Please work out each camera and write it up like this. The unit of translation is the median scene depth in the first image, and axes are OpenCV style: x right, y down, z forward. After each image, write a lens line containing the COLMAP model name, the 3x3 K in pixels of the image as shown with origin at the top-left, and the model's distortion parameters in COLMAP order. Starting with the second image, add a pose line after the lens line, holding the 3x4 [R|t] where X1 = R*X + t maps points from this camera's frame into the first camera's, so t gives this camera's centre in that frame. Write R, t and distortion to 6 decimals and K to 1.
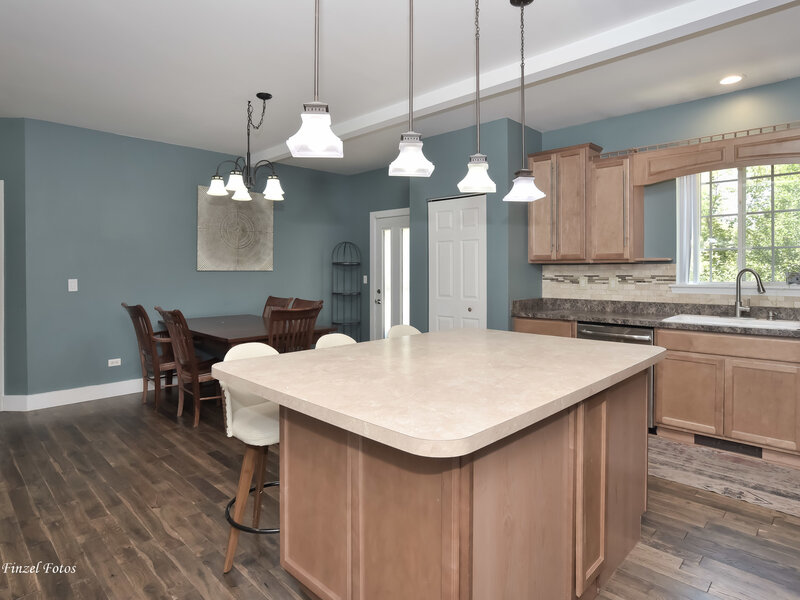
lens RADIAL K [[467.0, 0, 399.1], [0, 467.0, 275.3], [0, 0, 1]] dist [-0.003892, -0.001733]
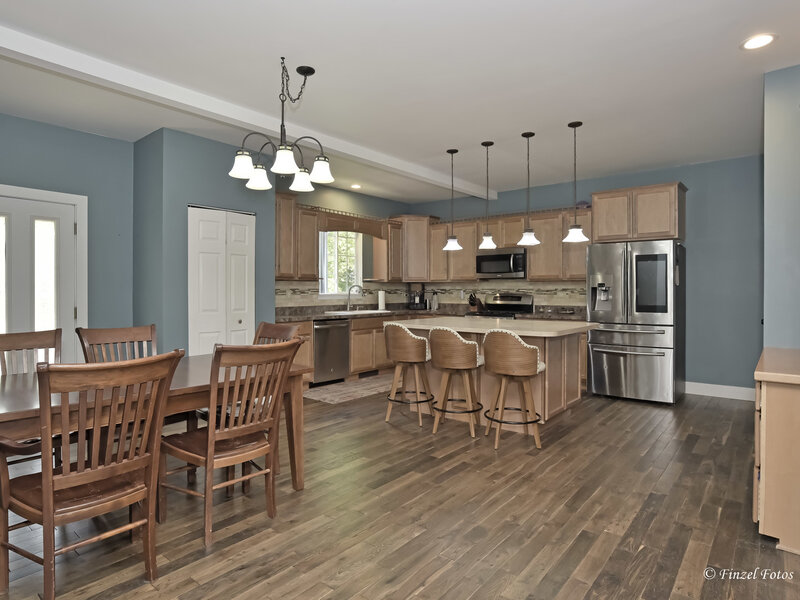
lens RADIAL K [[474.1, 0, 400.0], [0, 474.1, 300.0], [0, 0, 1]] dist [-0.000076, -0.000165]
pose [[-0.102908, -0.022074, 0.994446, -1.149135], [0.005668, 0.999724, 0.022777, 0.003513], [-0.994675, 0.007980, -0.102755, 0.923105]]
